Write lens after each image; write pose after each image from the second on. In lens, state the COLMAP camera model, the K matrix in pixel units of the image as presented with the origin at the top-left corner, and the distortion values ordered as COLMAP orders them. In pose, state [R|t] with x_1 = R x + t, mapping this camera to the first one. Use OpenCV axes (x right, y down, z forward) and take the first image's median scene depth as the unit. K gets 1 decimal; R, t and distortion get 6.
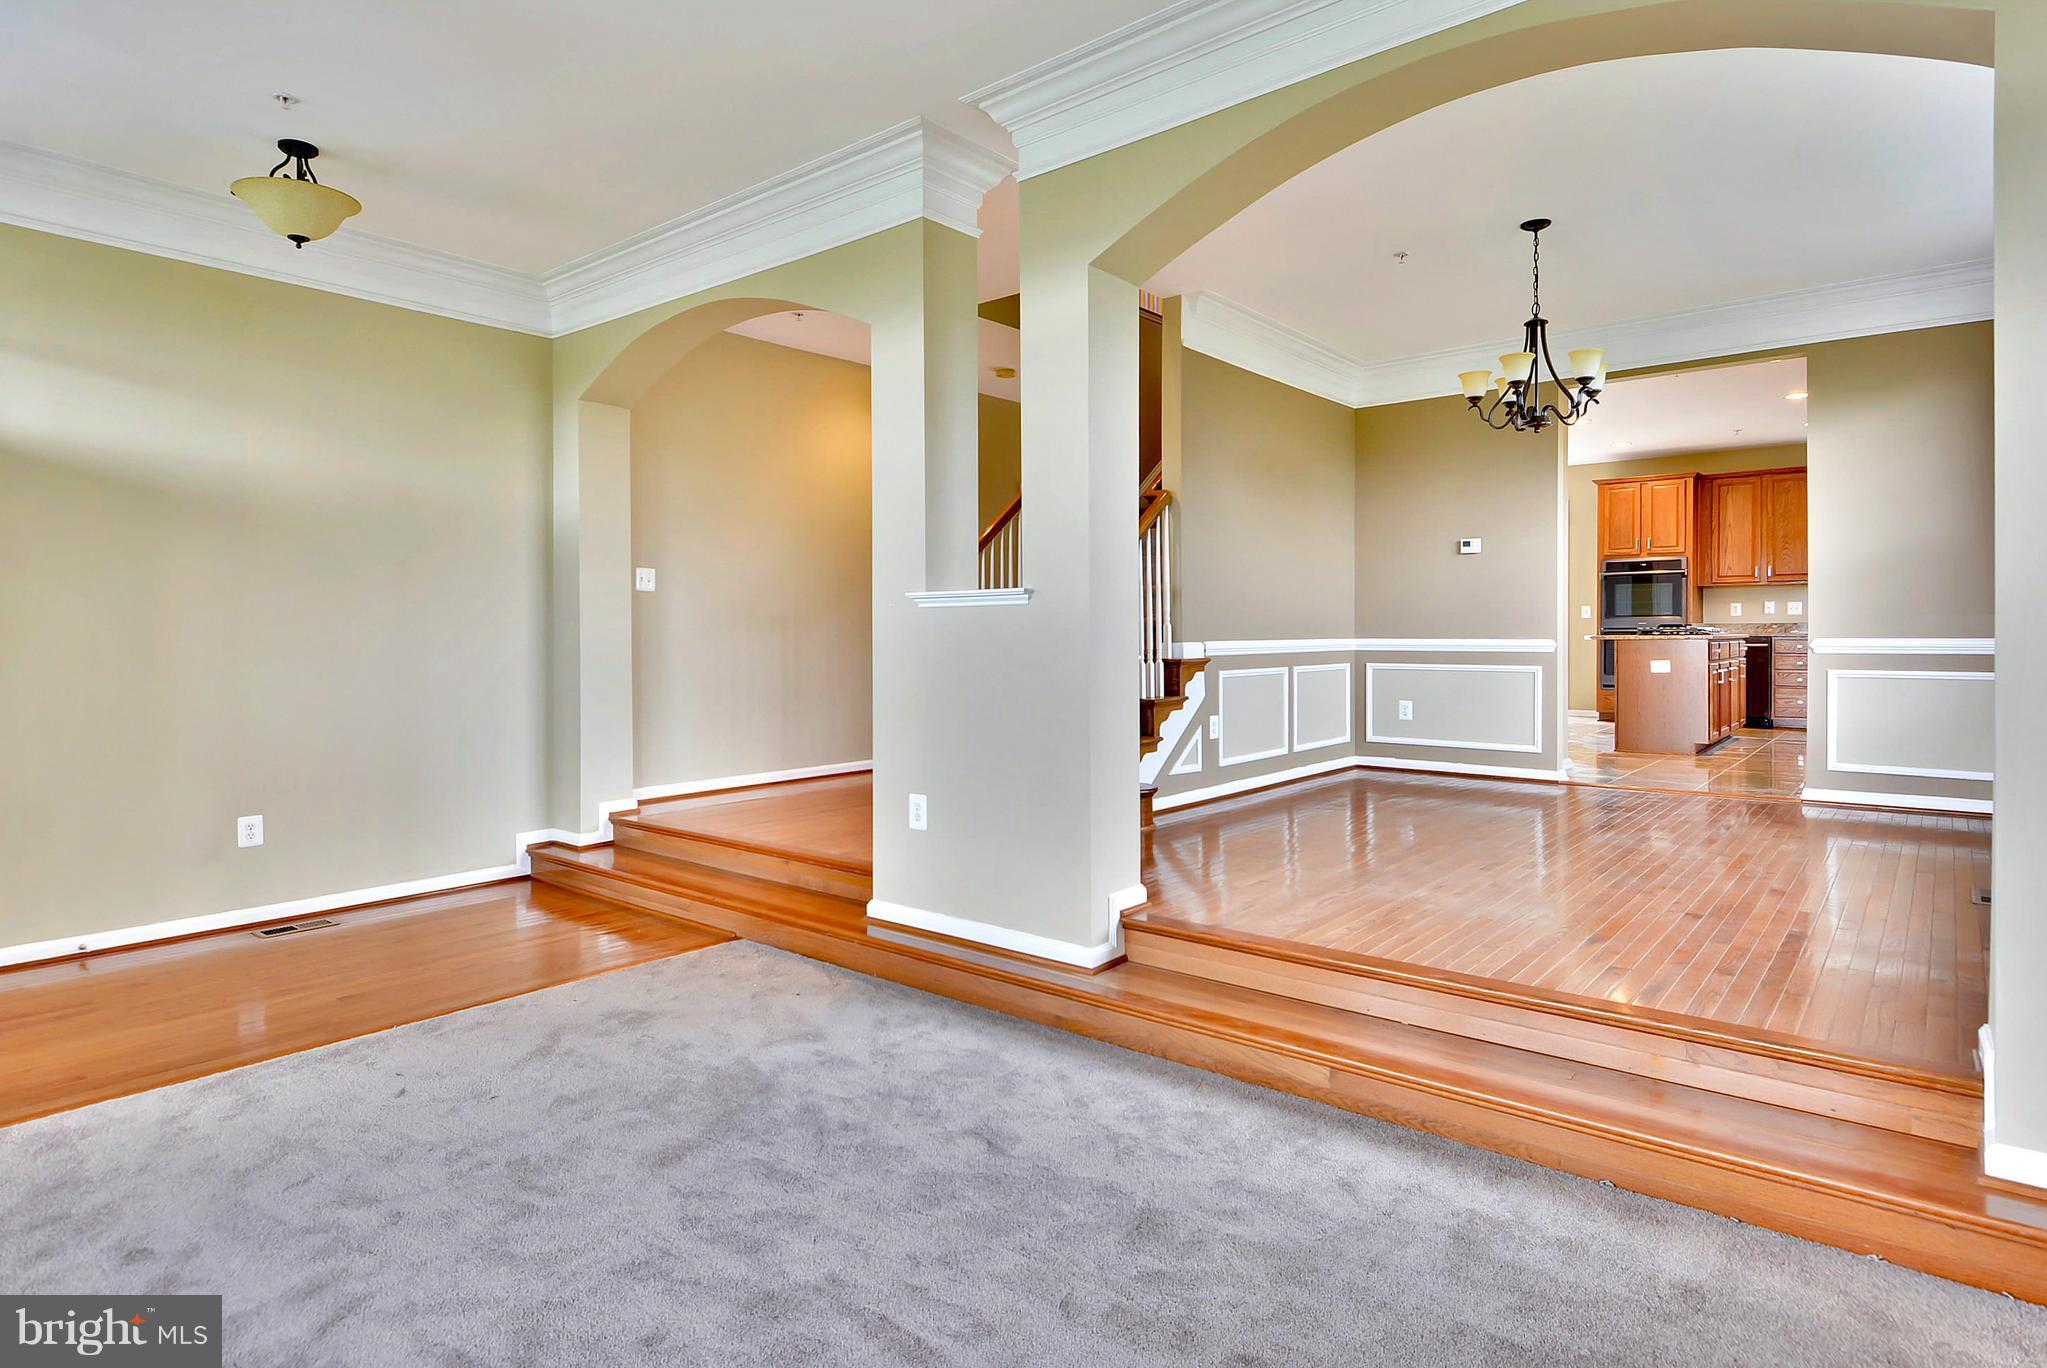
lens RADIAL K [[1102.9, 0, 1029.5], [0, 1102.9, 627.3], [0, 0, 1]] dist [0.001916, -0.000025]
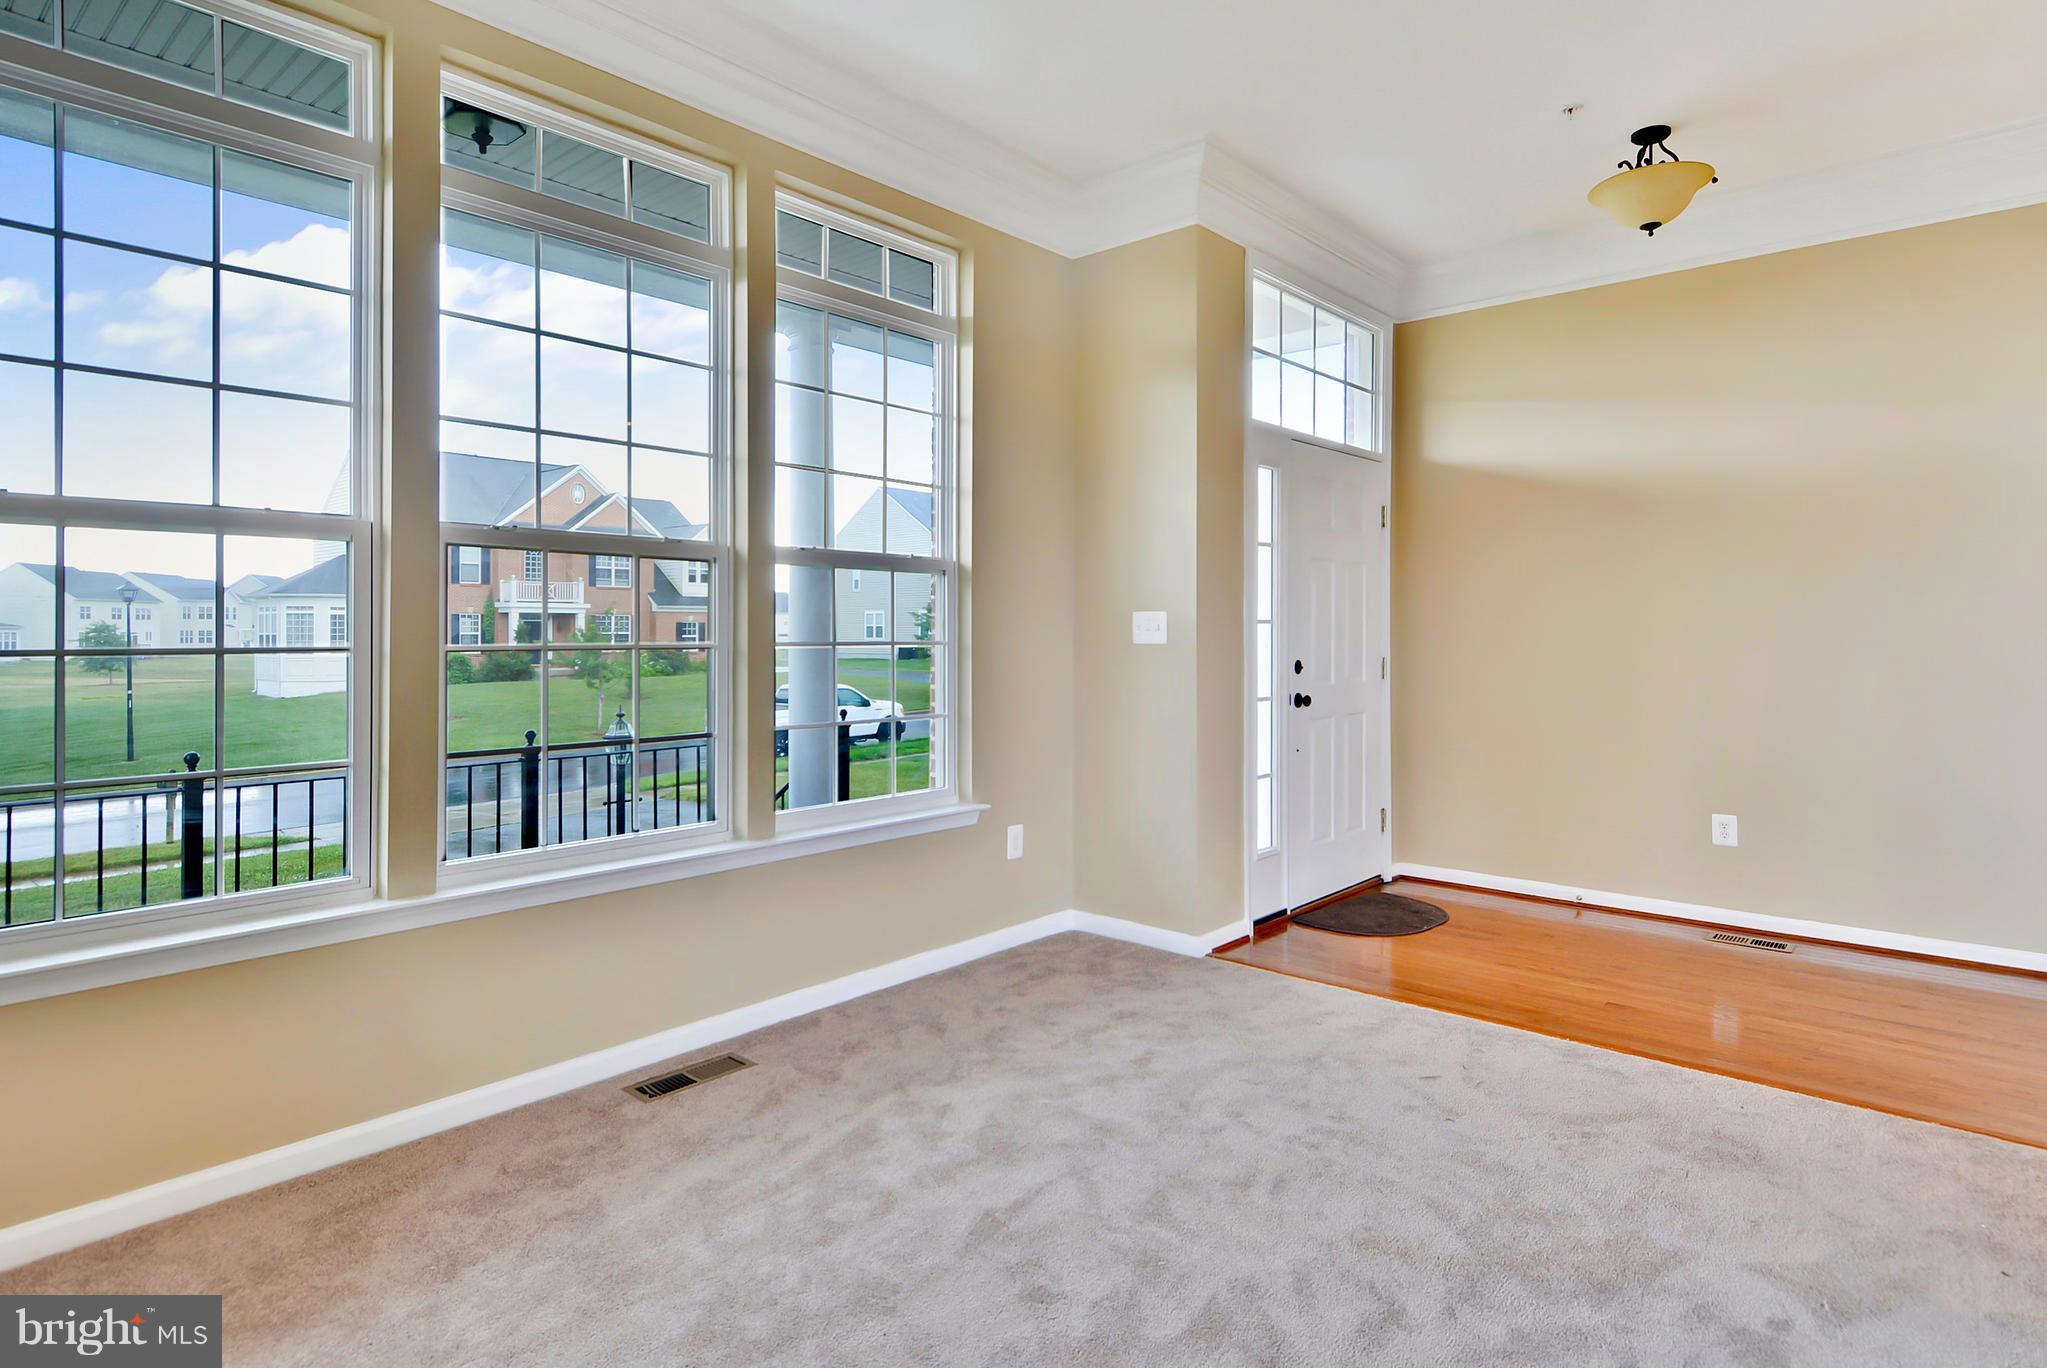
lens RADIAL K [[1102.9, 0, 1029.5], [0, 1102.9, 627.3], [0, 0, 1]] dist [0.001916, -0.000025]
pose [[-0.026184, 0.003173, -0.999652, 0.431917], [0.004131, 0.999987, 0.003066, -0.001155], [0.999649, -0.004049, -0.026197, 0.612680]]
